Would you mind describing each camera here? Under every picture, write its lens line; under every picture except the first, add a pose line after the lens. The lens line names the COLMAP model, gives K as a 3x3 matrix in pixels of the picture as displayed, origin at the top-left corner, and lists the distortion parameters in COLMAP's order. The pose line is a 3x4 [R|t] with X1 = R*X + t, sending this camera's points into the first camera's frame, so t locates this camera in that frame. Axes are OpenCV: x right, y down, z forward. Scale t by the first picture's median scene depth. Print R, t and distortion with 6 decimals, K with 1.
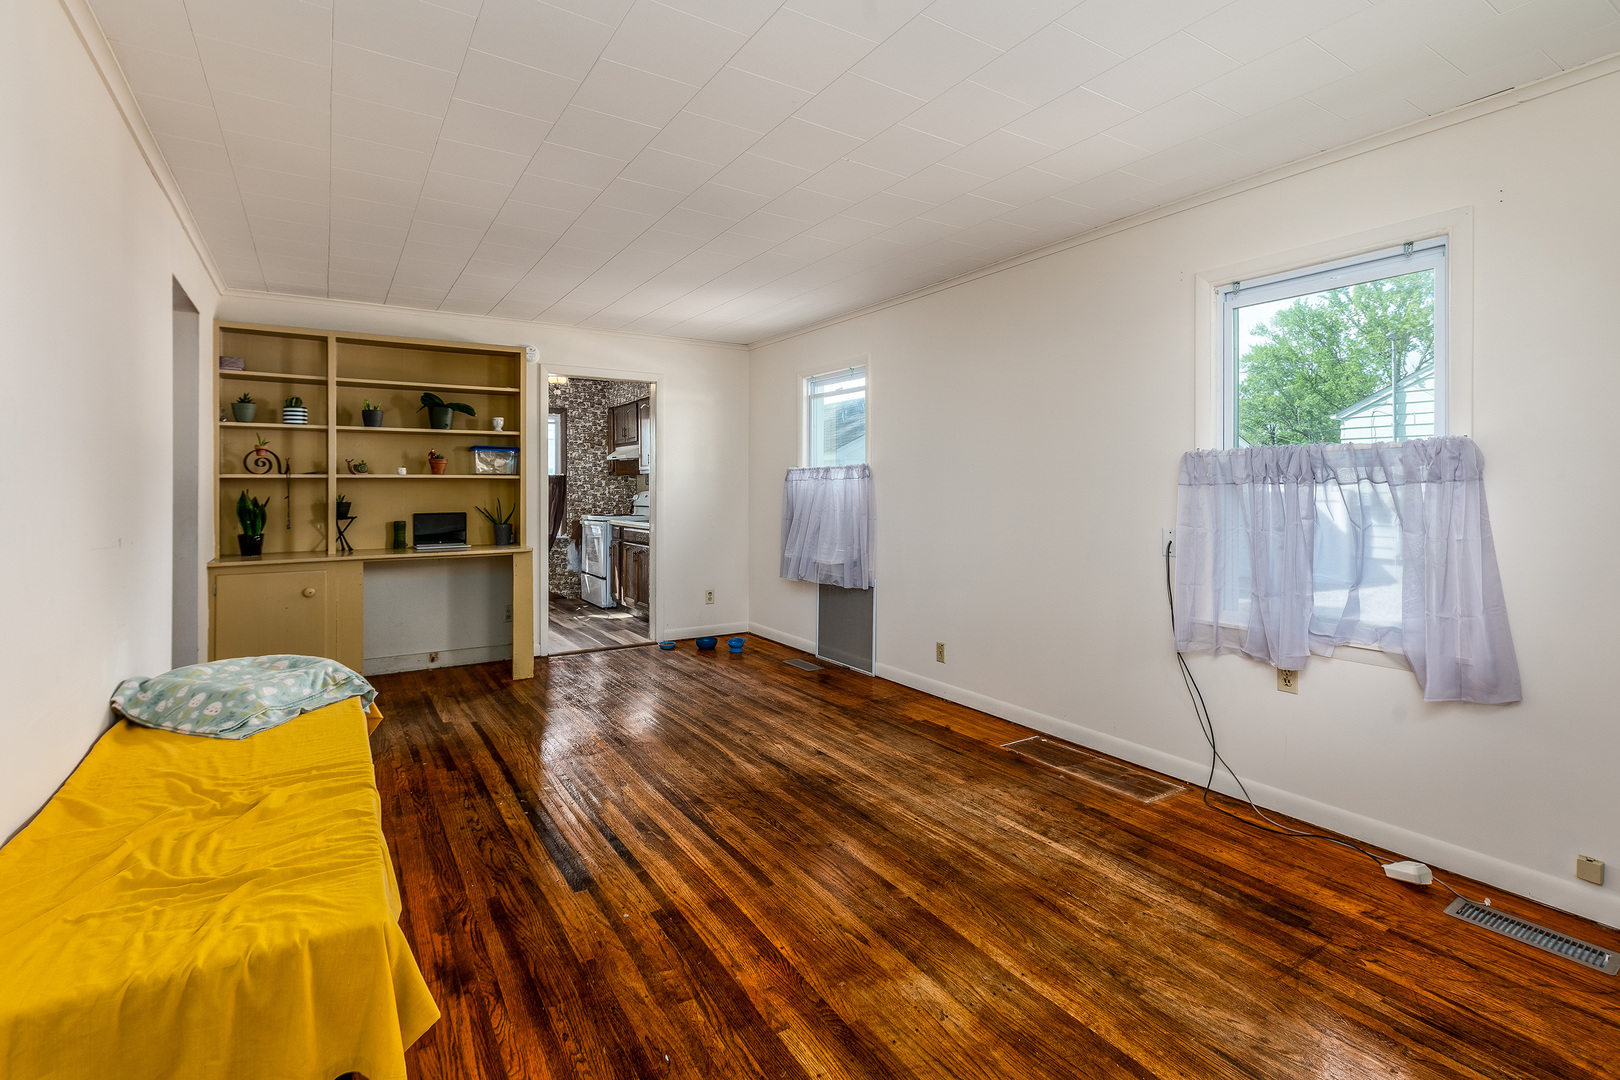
lens RADIAL K [[756.4, 0, 795.6], [0, 756.4, 482.7], [0, 0, 1]] dist [0.000125, -0.000870]
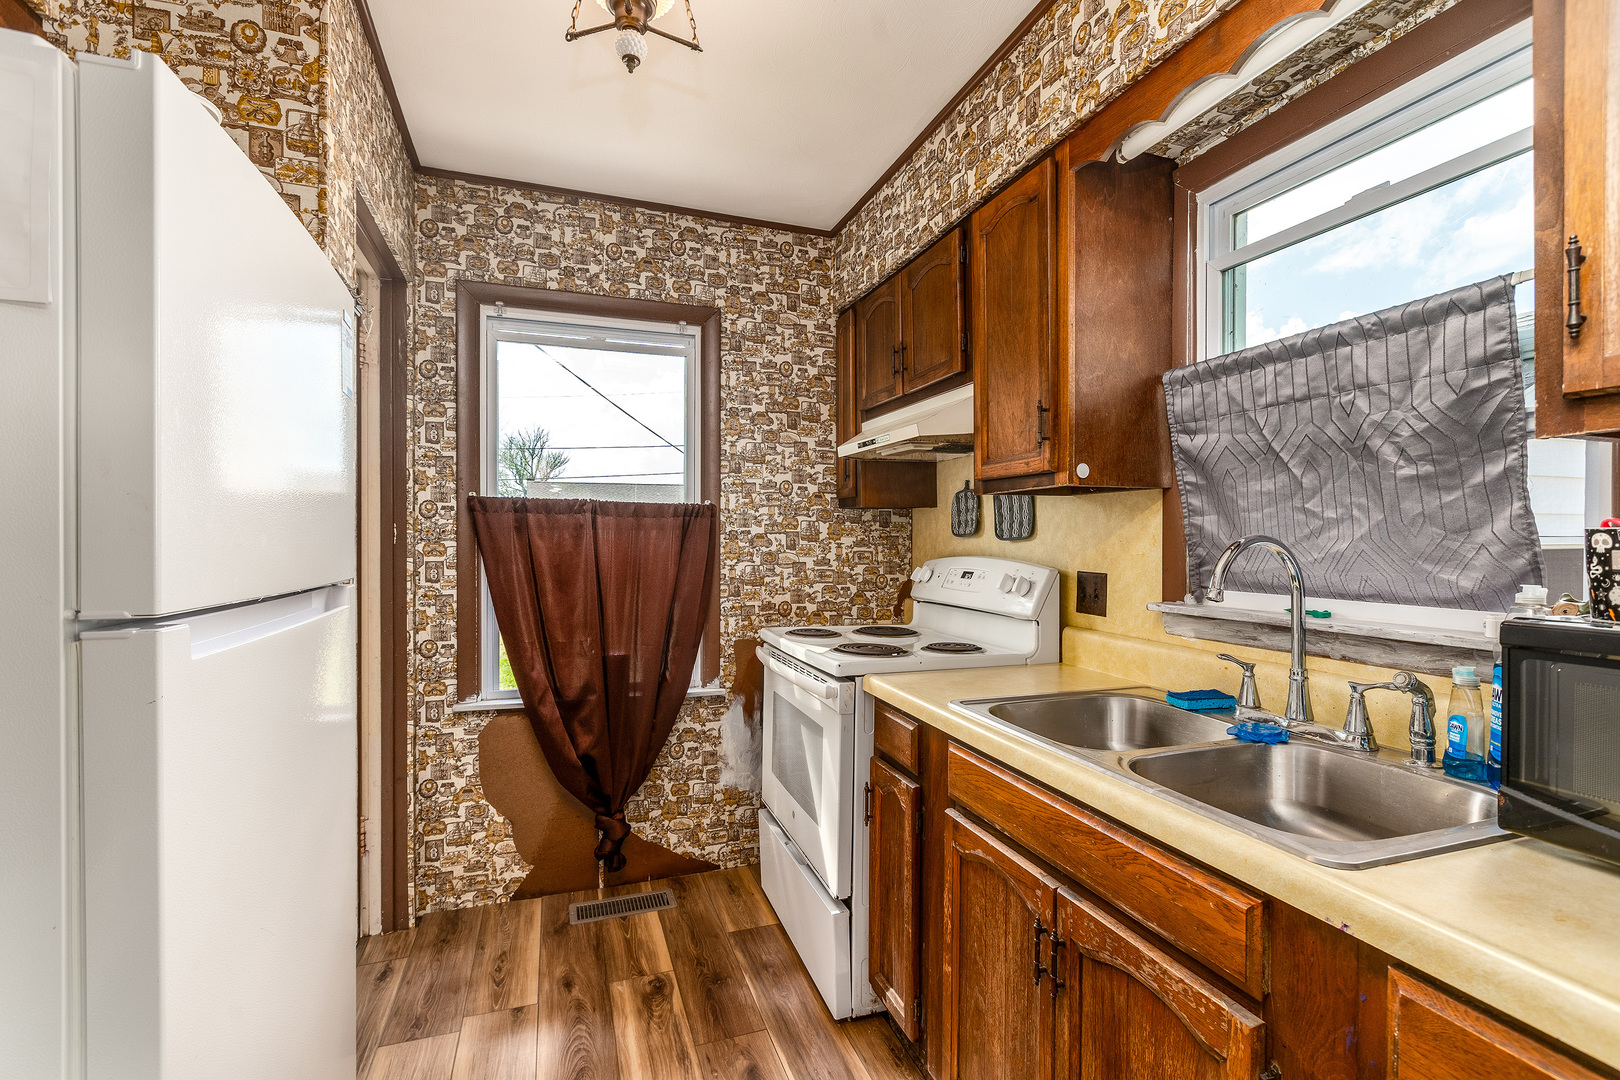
lens RADIAL K [[756.4, 0, 811.0], [0, 756.4, 536.9], [0, 0, 1]] dist [0.000125, -0.000870]
pose [[0.975831, 0.005057, -0.218467, -0.188498], [-0.003268, 0.999958, 0.008551, 0.000683], [0.218501, -0.007630, 0.975807, 0.677349]]
